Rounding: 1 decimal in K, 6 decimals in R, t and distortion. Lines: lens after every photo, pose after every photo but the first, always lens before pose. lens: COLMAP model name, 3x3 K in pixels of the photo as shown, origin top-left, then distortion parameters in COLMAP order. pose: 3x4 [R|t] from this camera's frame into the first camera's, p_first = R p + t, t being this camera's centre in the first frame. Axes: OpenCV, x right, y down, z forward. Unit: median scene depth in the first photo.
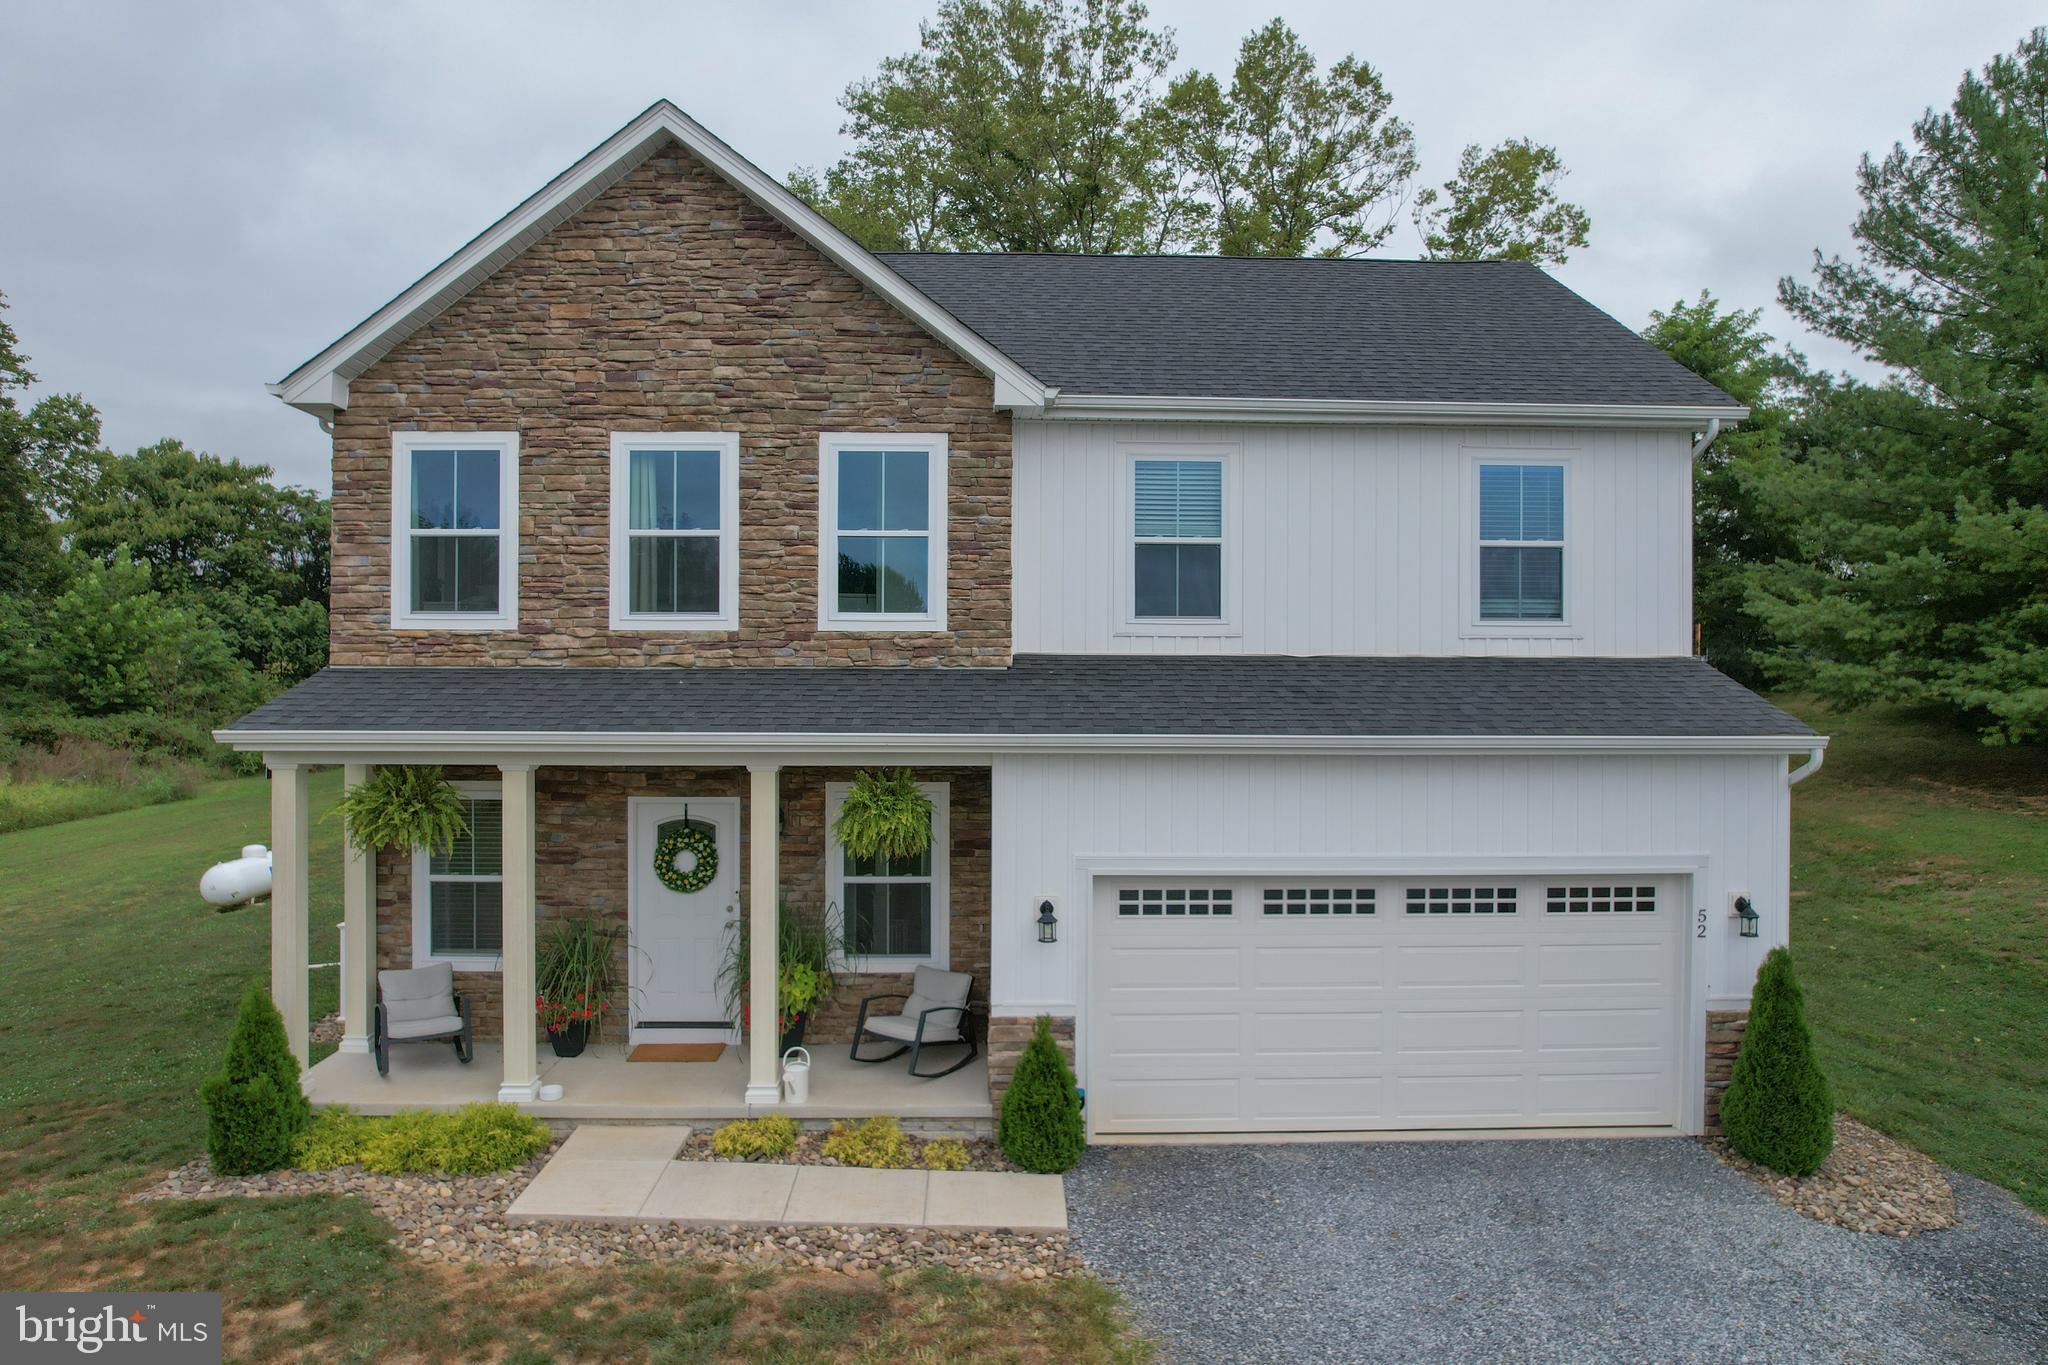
lens RADIAL K [[1310.7, 0, 1027.7], [0, 1310.7, 678.5], [0, 0, 1]] dist [-0.071529, 0.059131]
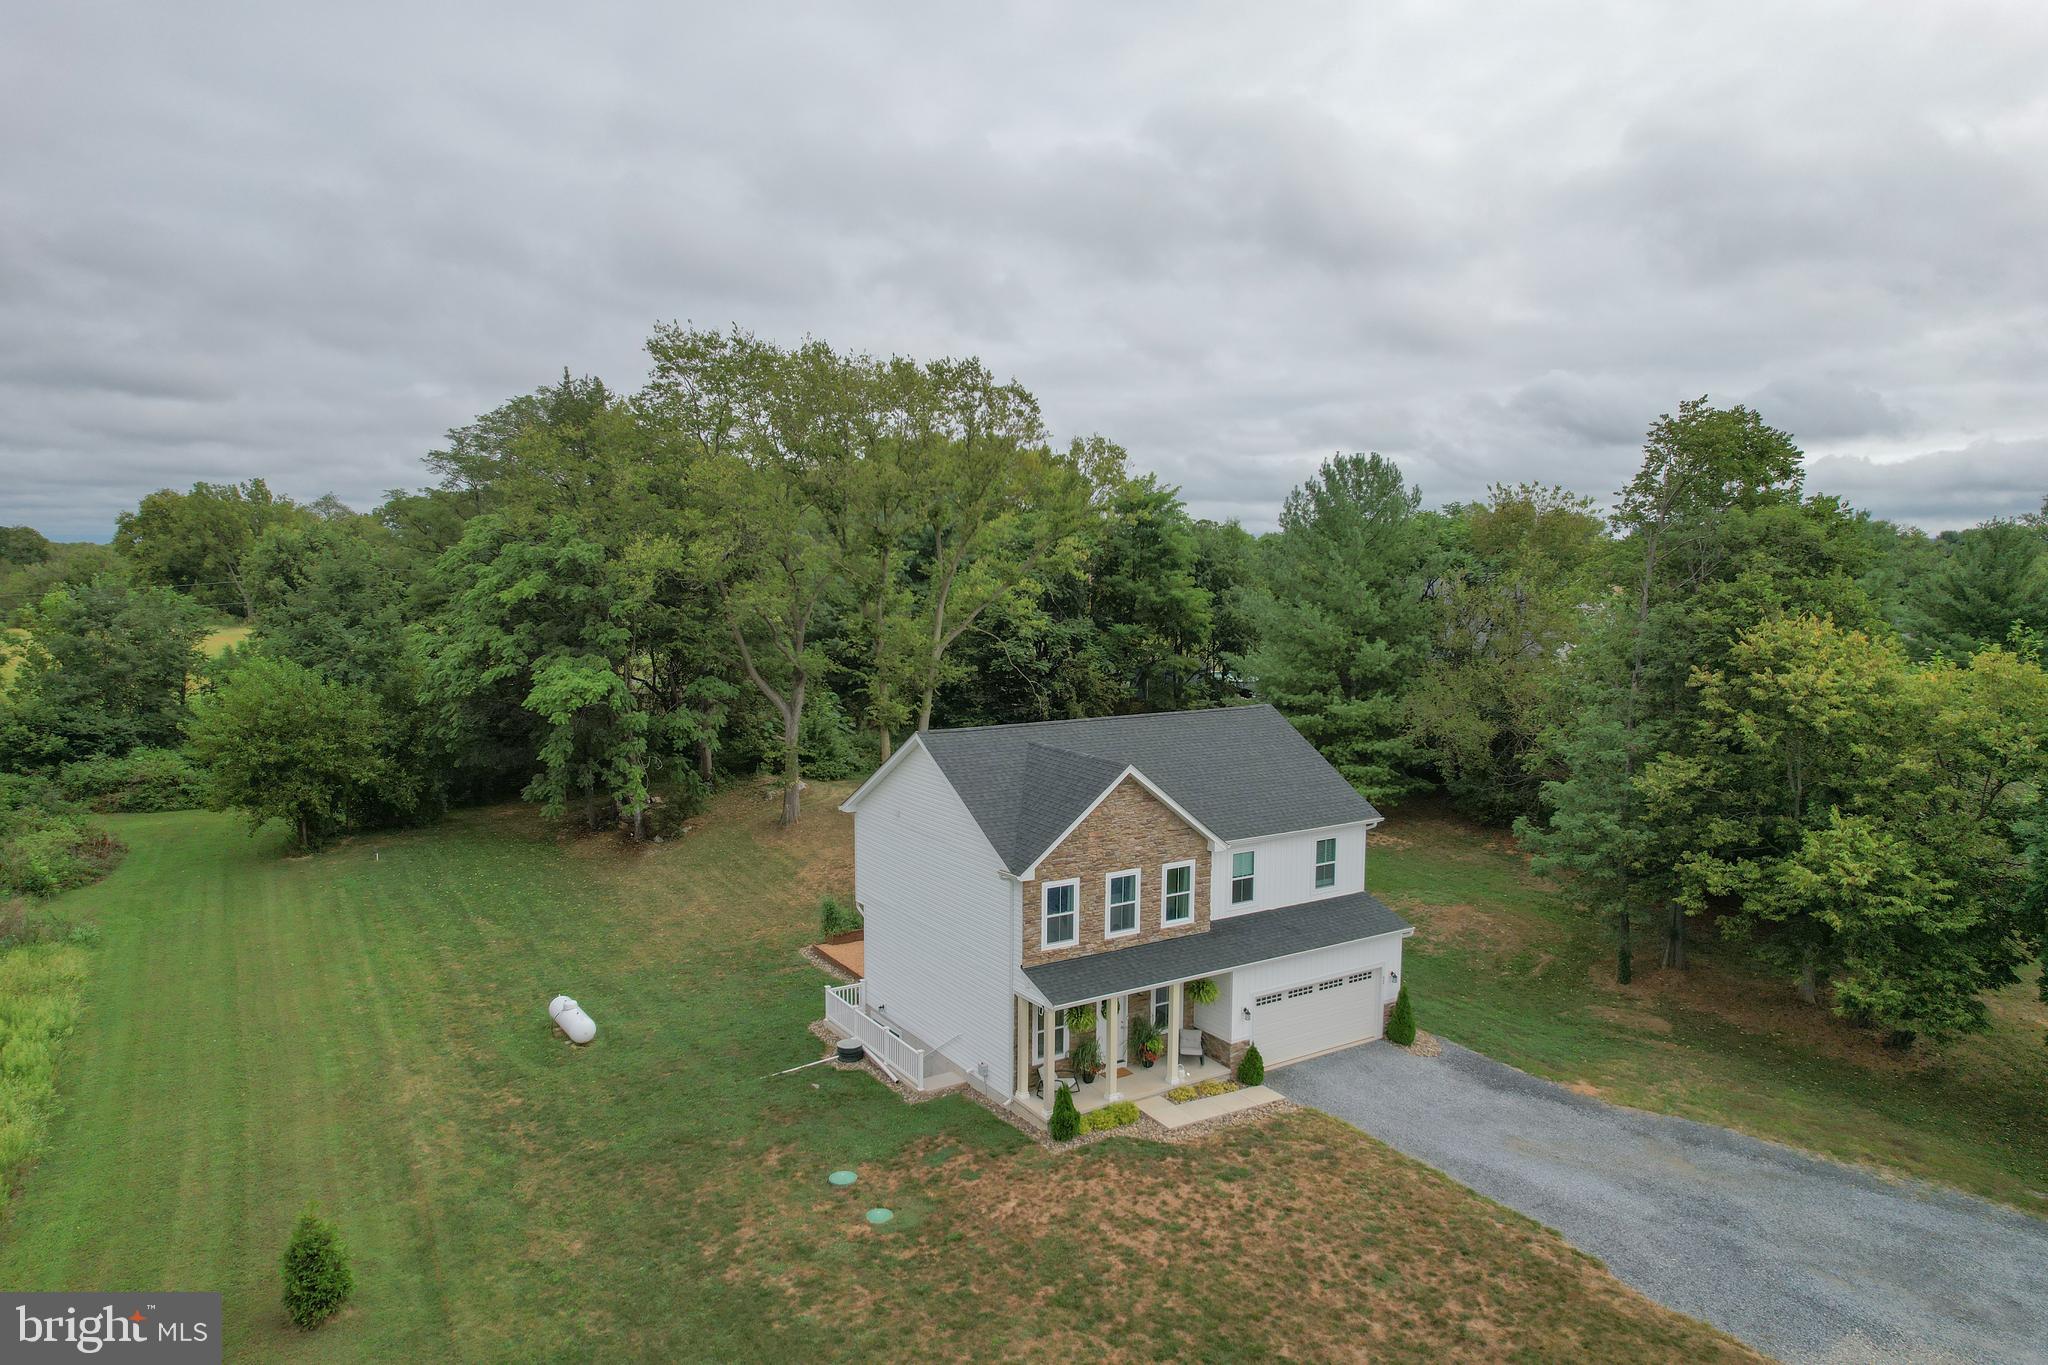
lens RADIAL K [[1310.7, 0, 1027.7], [0, 1310.7, 678.5], [0, 0, 1]] dist [-0.071529, 0.059131]
pose [[0.856756, -0.048145, 0.513471, -1.947657], [0.001211, 0.995818, 0.091350, -0.888646], [-0.515721, -0.077643, 0.853231, -1.366379]]
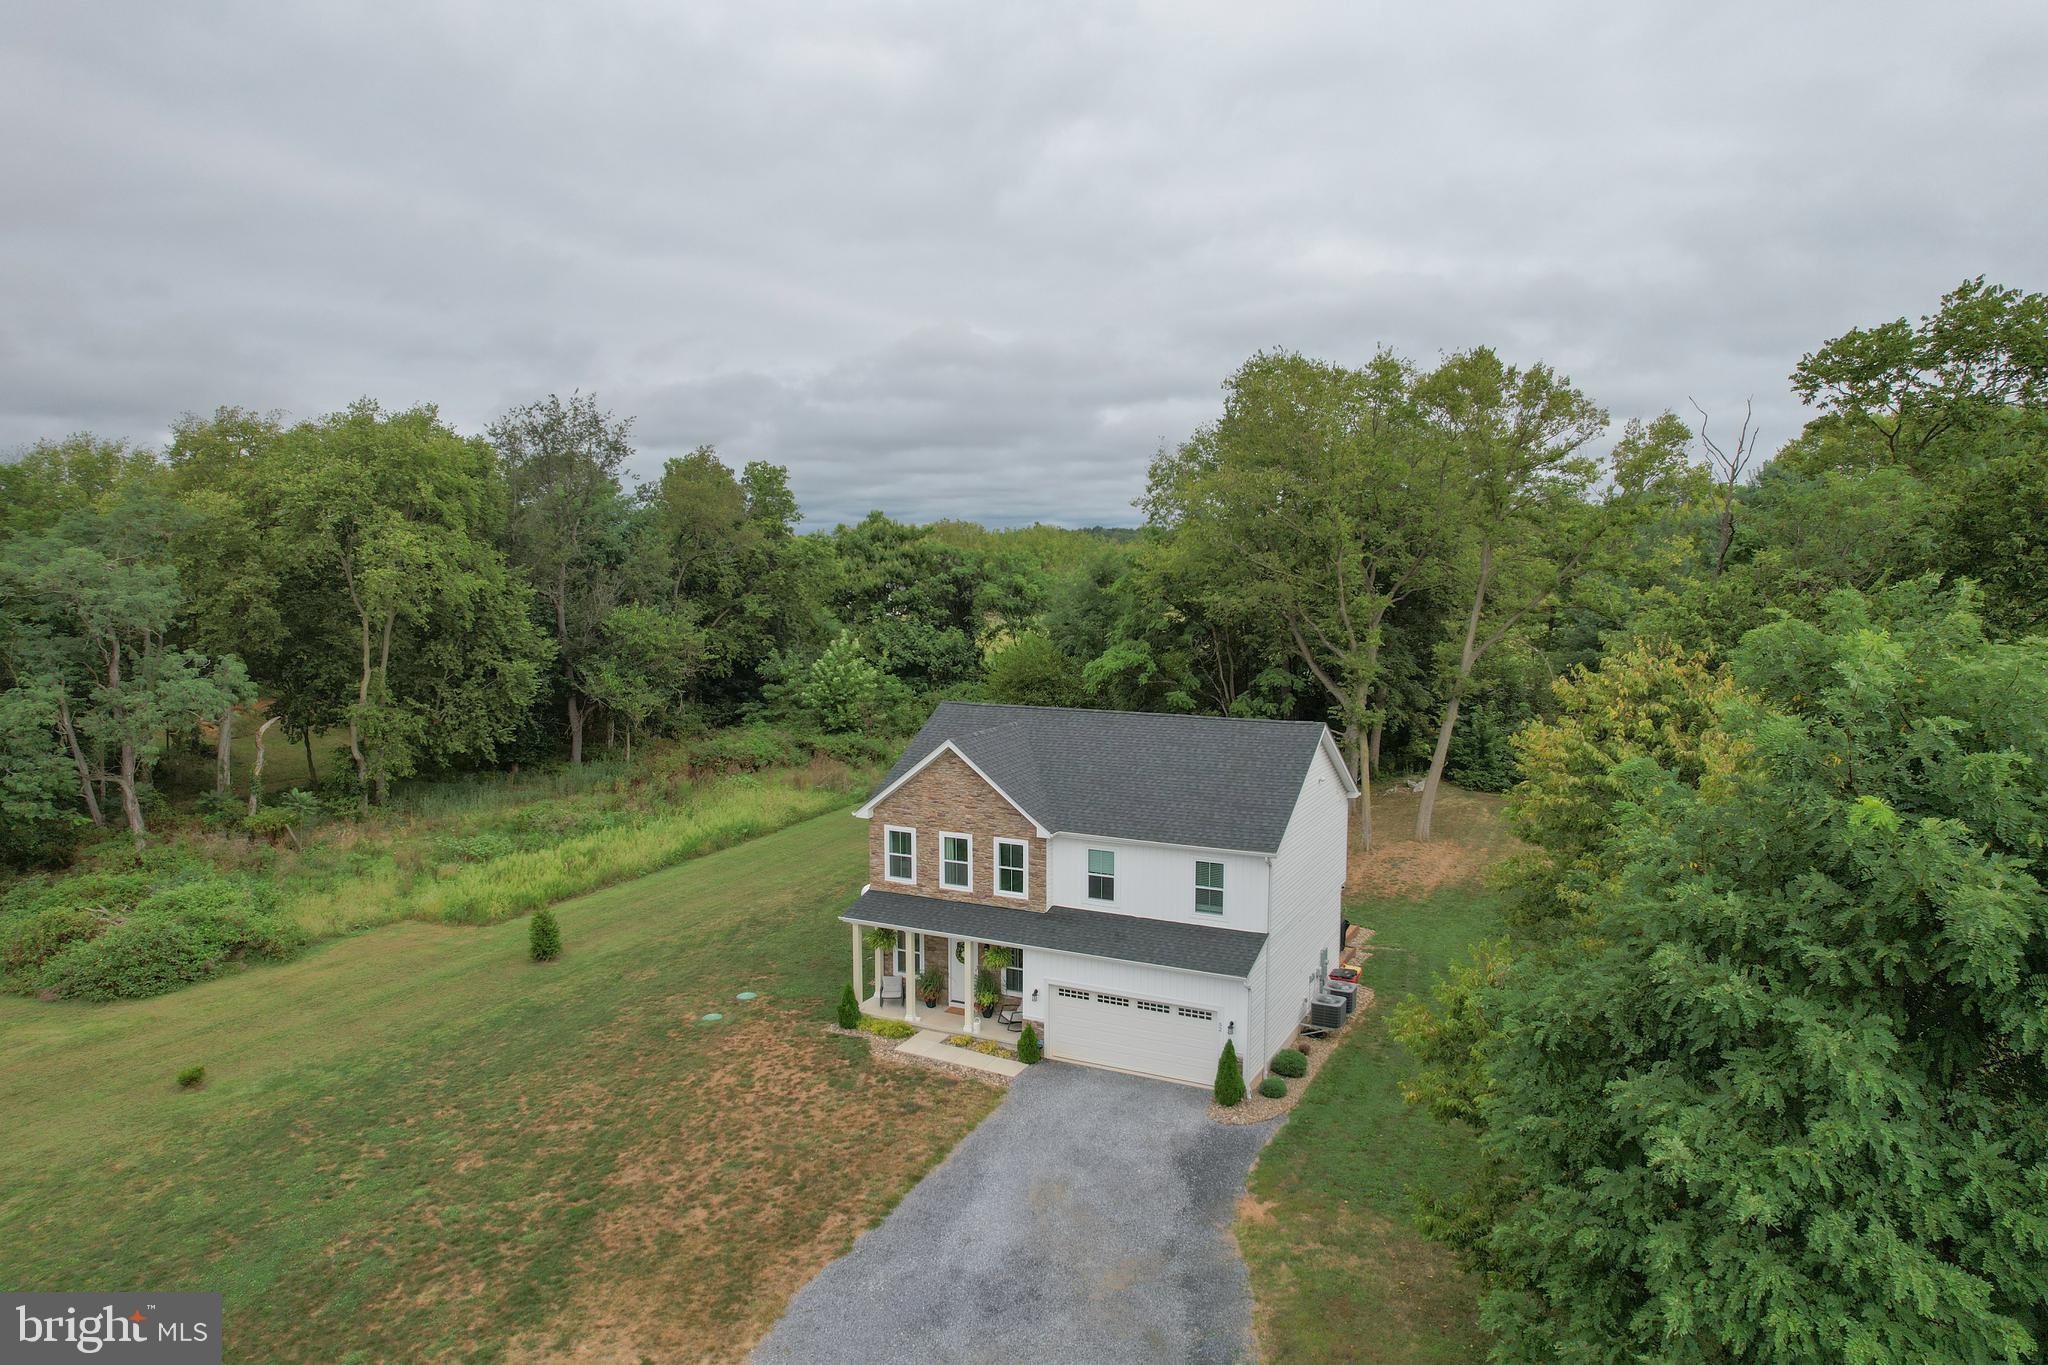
lens RADIAL K [[1310.7, 0, 1027.7], [0, 1310.7, 678.5], [0, 0, 1]] dist [-0.071529, 0.059131]
pose [[0.881051, 0.041077, -0.471234, 1.468311], [0.001044, 0.996051, 0.088777, -0.885114], [0.473019, -0.078710, 0.877529, -1.844682]]
